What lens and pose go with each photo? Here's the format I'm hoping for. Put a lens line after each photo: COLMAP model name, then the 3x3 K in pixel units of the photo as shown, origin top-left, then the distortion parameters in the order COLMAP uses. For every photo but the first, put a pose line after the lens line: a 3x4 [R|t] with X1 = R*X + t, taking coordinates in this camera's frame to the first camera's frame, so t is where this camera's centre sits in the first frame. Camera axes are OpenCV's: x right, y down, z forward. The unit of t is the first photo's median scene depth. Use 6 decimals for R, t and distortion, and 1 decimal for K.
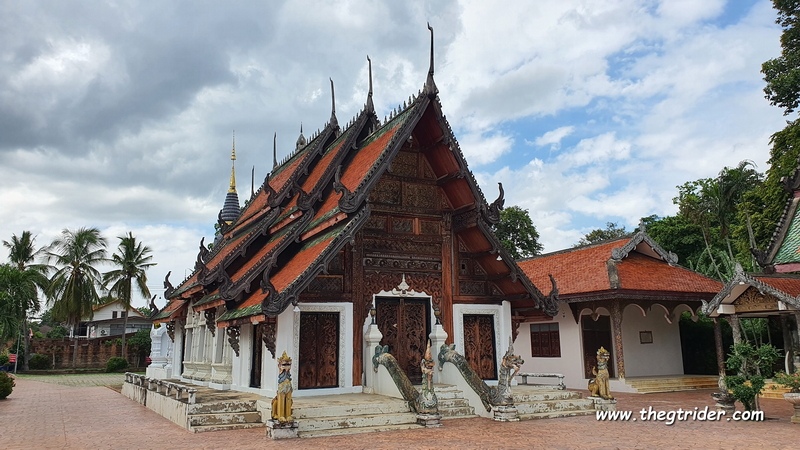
lens RADIAL K [[608.5, 0, 397.3], [0, 608.5, 231.2], [0, 0, 1]] dist [0.066468, -0.000984]
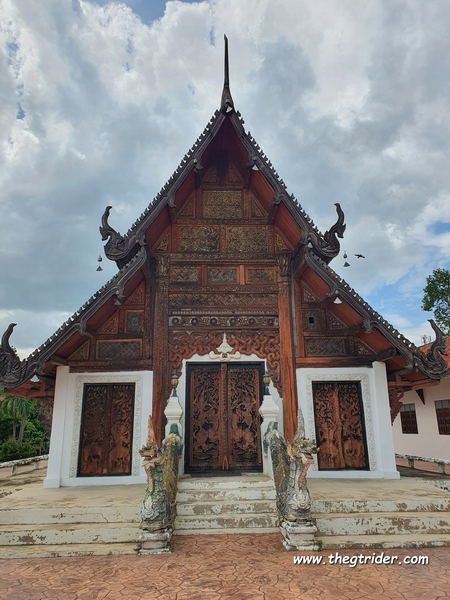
lens RADIAL K [[466.8, 0, 226.0], [0, 466.8, 293.6], [0, 0, 1]] dist [0.022357, 0.022456]
pose [[0.905613, -0.113979, -0.408501, 0.273785], [0.080332, 0.991873, -0.098661, 0.079335], [0.416426, 0.056533, 0.907410, 0.430627]]
